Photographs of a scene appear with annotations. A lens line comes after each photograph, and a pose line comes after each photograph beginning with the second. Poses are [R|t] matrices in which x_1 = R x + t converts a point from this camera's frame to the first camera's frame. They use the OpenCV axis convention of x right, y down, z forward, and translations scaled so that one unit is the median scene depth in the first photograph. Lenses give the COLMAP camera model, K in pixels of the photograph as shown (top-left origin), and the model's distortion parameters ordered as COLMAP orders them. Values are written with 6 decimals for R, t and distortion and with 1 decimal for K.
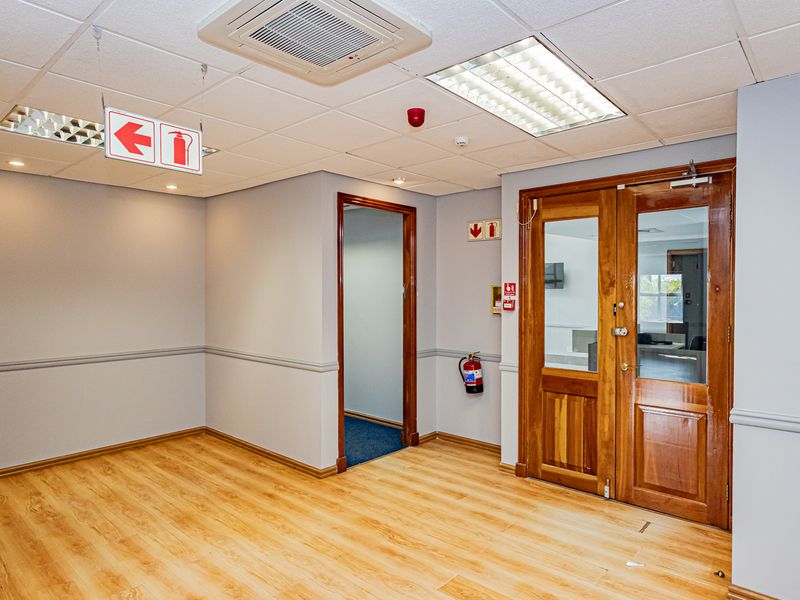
lens RADIAL K [[494.1, 0, 400.0], [0, 494.1, 300.0], [0, 0, 1]] dist [0.005826, 0.000127]
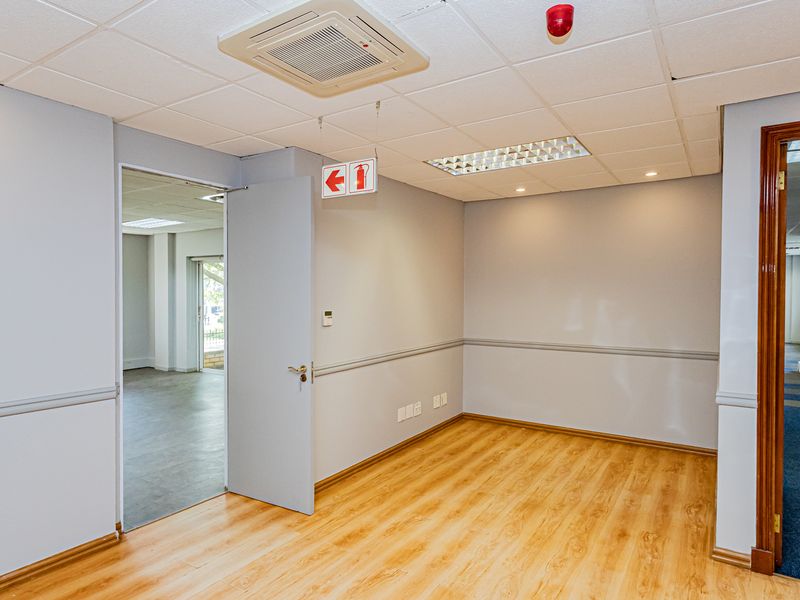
lens RADIAL K [[494.1, 0, 400.0], [0, 494.1, 300.0], [0, 0, 1]] dist [0.005826, 0.000127]
pose [[0.148092, 0.018971, -0.988792, 0.467408], [-0.013846, 0.999758, 0.017108, -0.002277], [0.988877, 0.011157, 0.148319, 0.488587]]
